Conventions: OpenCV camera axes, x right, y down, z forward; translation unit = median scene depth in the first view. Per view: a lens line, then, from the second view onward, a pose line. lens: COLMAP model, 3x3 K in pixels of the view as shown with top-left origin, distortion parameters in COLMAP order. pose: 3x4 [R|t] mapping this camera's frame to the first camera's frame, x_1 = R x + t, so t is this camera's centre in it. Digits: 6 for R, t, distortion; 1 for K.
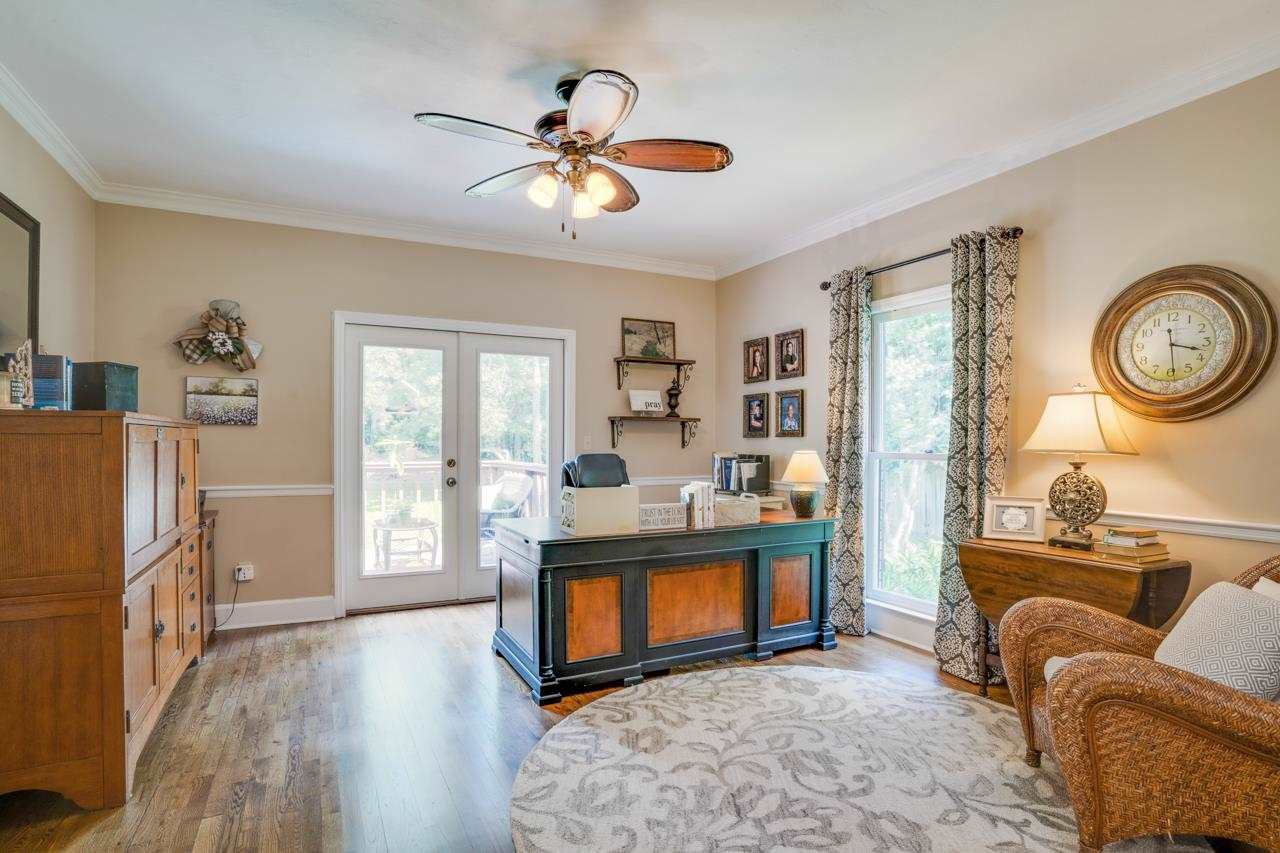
lens RADIAL K [[649.1, 0, 640.0], [0, 649.1, 426.5], [0, 0, 1]] dist [-0.105095, 0.063384]
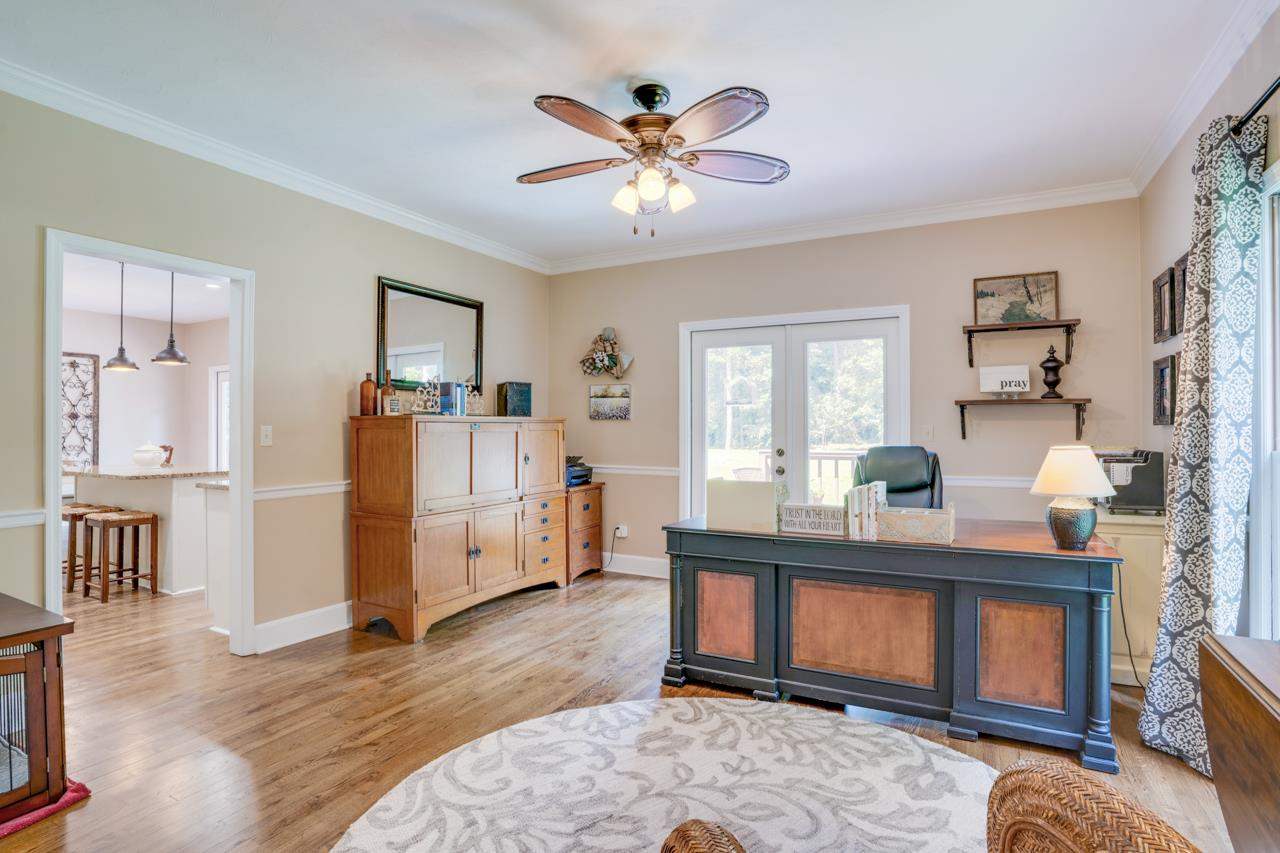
lens RADIAL K [[633.8, 0, 641.4], [0, 633.8, 412.5], [0, 0, 1]] dist [-0.082019, 0.036227]
pose [[0.564750, -0.024507, -0.824898, 0.568415], [0.019930, 0.999672, -0.016055, 0.005932], [0.825021, -0.007374, 0.565054, 0.325894]]
